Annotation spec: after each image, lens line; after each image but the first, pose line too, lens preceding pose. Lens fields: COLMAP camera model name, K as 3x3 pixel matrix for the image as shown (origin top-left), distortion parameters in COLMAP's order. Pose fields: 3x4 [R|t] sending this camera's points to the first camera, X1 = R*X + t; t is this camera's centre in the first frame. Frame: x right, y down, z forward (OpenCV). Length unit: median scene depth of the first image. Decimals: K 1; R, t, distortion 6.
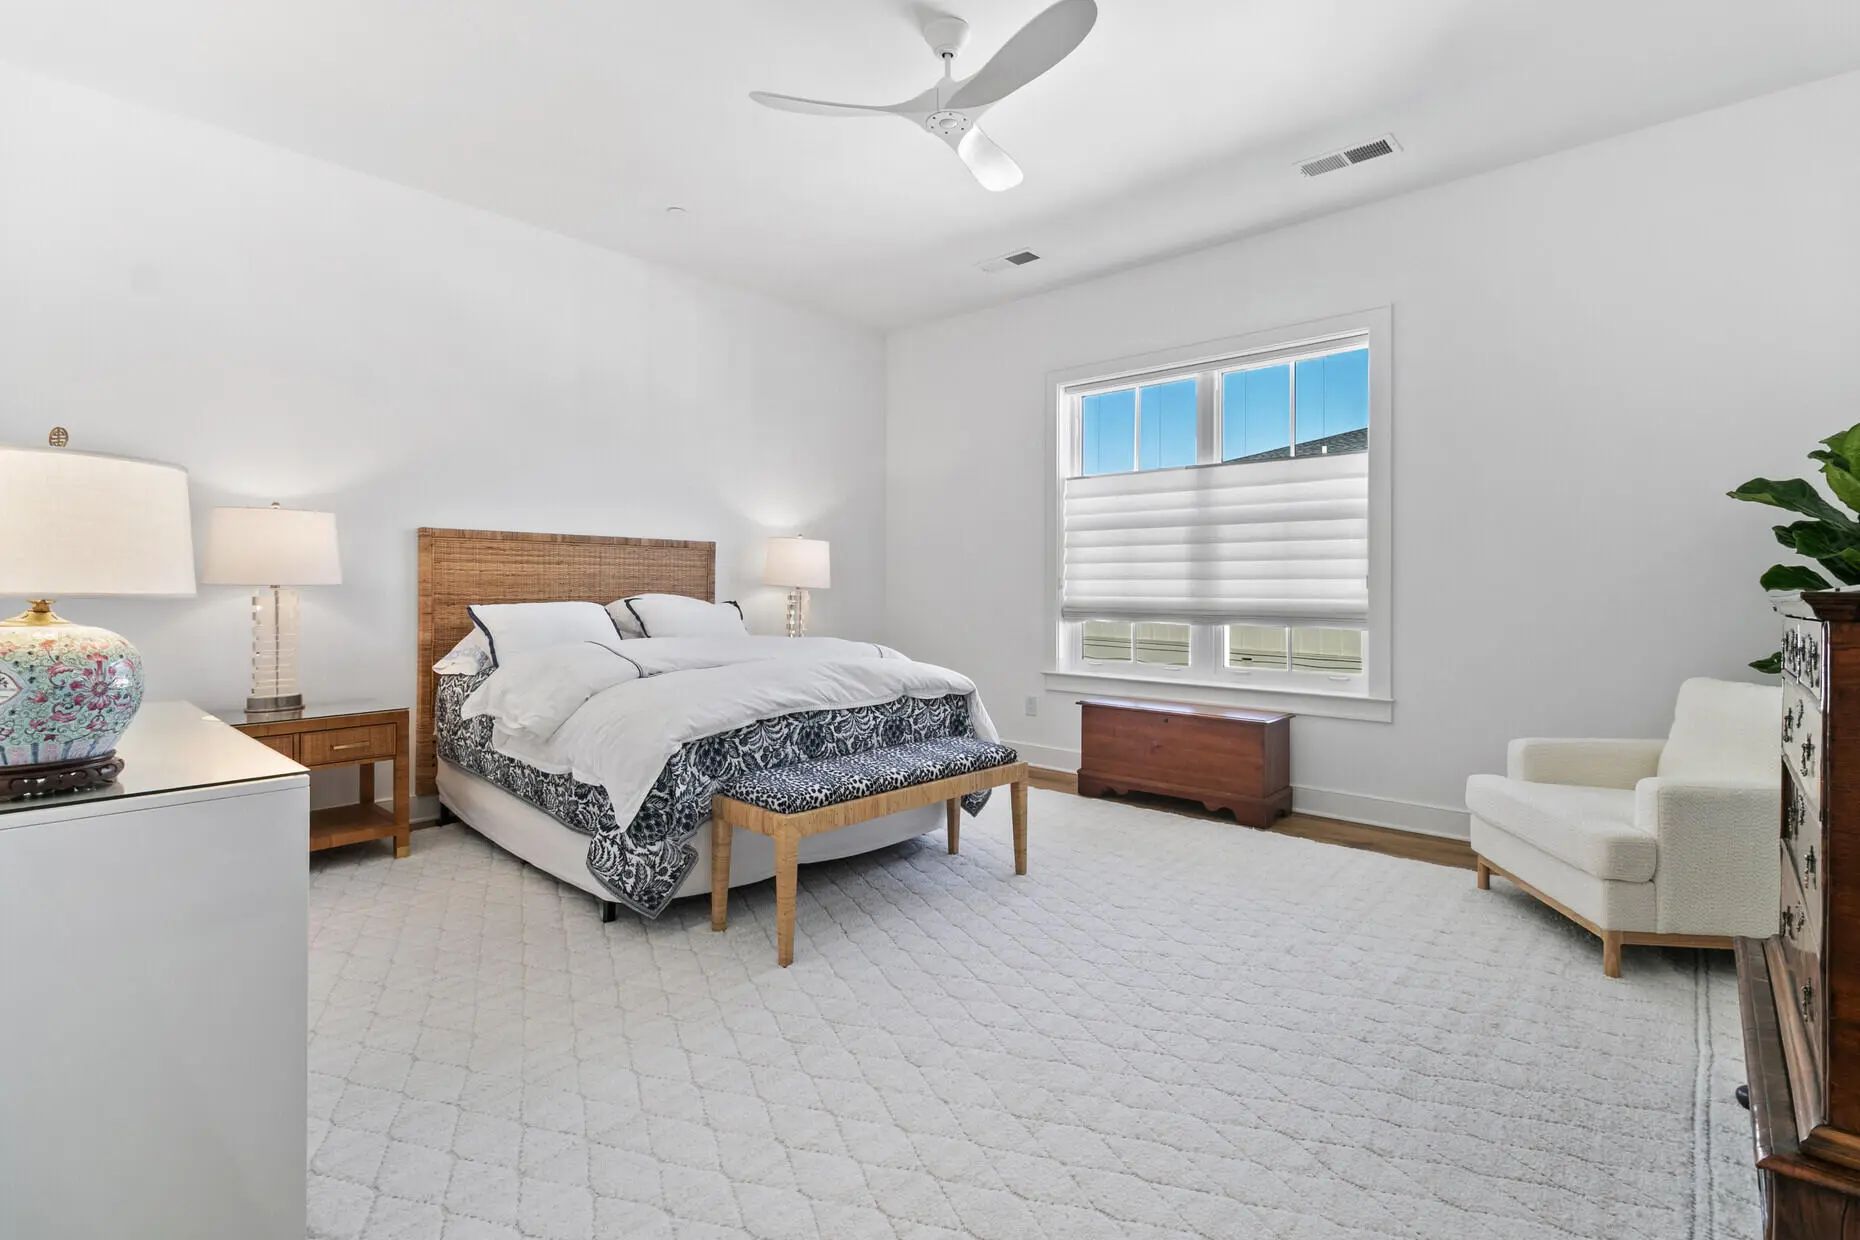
lens RADIAL K [[850.4, 0, 926.8], [0, 850.4, 591.8], [0, 0, 1]] dist [-0.000465, -0.000008]
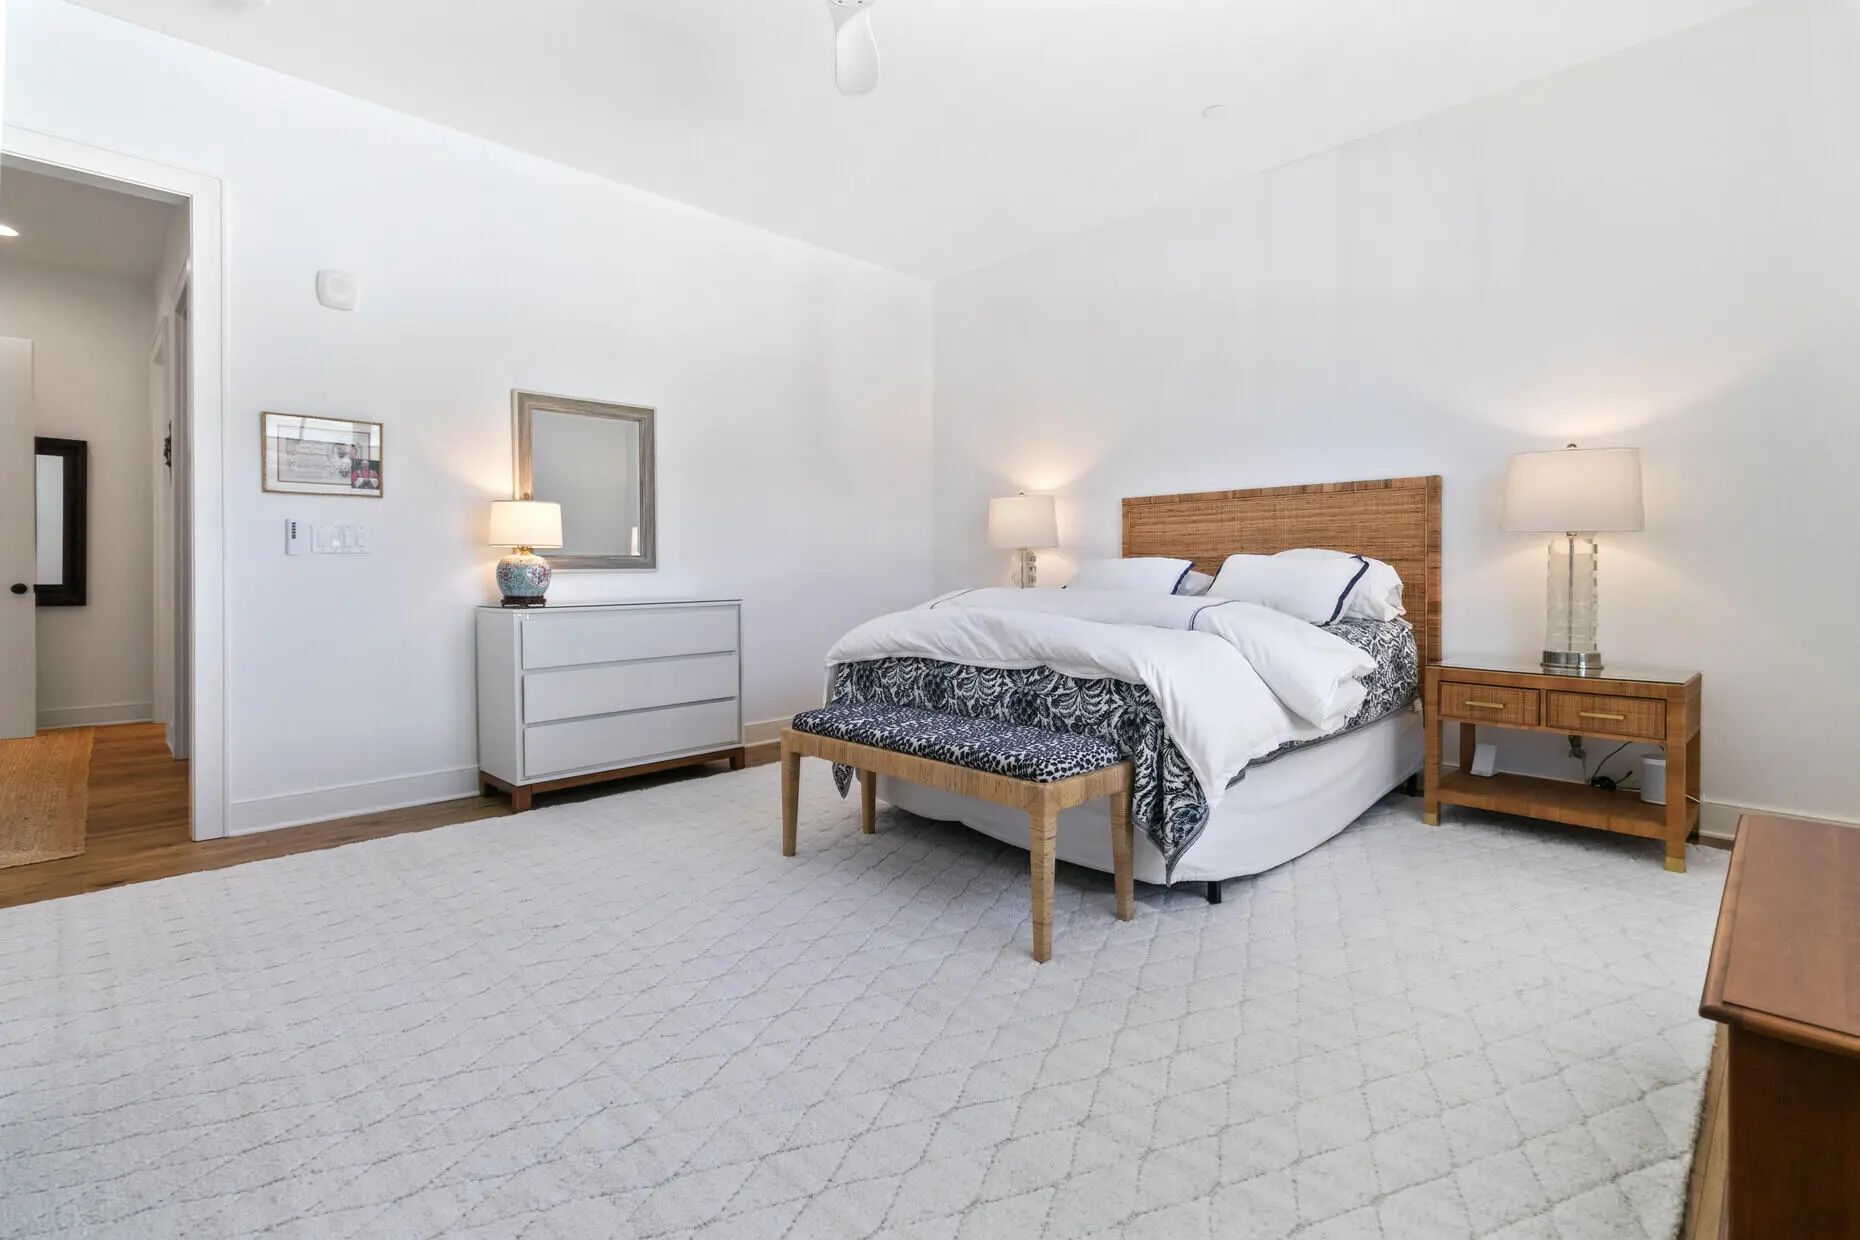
lens RADIAL K [[891.4, 0, 933.6], [0, 891.4, 584.7], [0, 0, 1]] dist [0.000240, 0.000017]
pose [[-0.040074, 0.007824, -0.999166, 0.795940], [-0.004739, 0.999957, 0.008021, 0.044104], [0.999185, 0.005057, -0.040035, 0.953040]]
